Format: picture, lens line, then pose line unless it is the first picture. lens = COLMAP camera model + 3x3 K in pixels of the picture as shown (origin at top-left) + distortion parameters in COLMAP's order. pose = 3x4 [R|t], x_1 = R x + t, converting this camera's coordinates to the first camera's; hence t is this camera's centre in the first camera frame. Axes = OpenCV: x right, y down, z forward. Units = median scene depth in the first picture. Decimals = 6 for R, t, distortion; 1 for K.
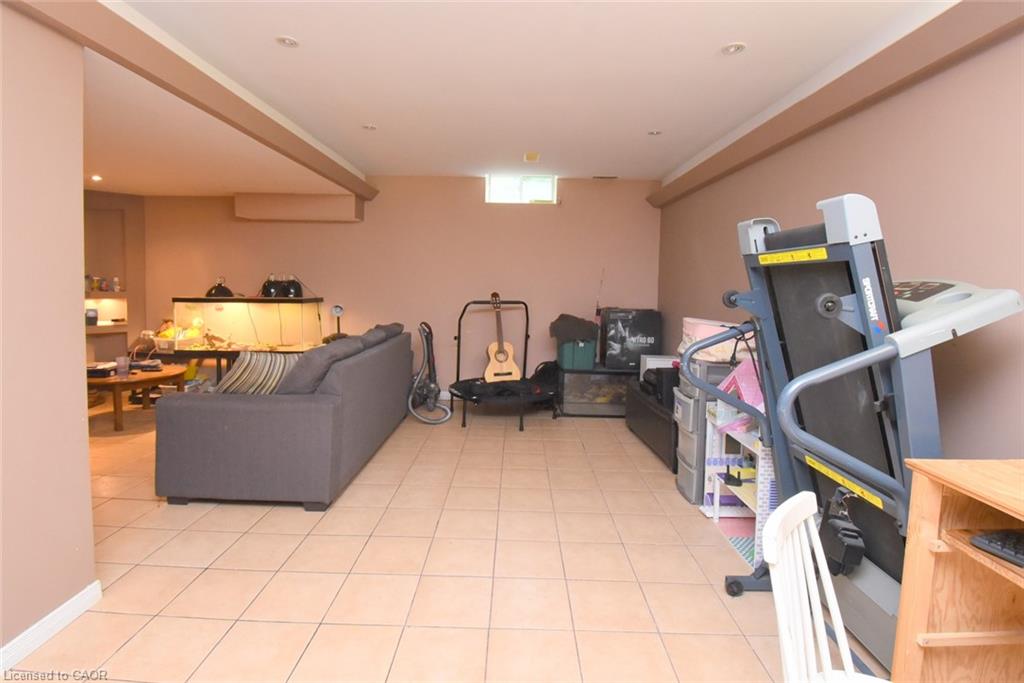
lens RADIAL K [[452.0, 0, 503.5], [0, 452.0, 342.9], [0, 0, 1]] dist [0.021041, -0.027648]
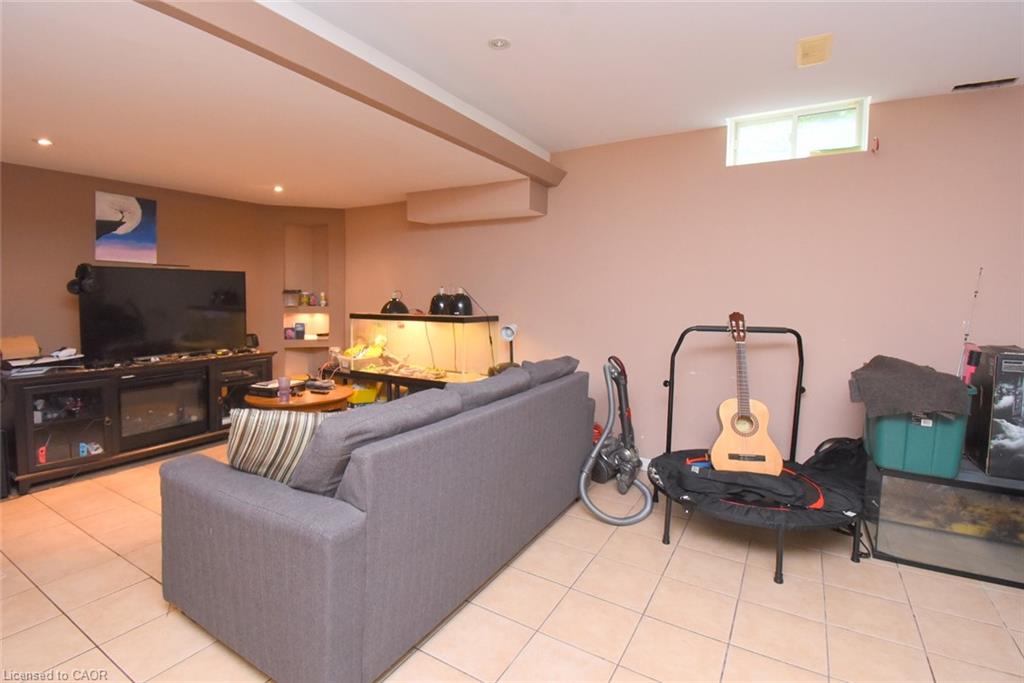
lens RADIAL K [[472.2, 0, 513.7], [0, 472.2, 324.7], [0, 0, 1]] dist [0.022737, -0.031513]
pose [[0.872881, 0.025454, -0.487268, 0.027778], [-0.061200, 0.996463, -0.057579, -0.041499], [0.484079, 0.080080, 0.871352, 0.319259]]
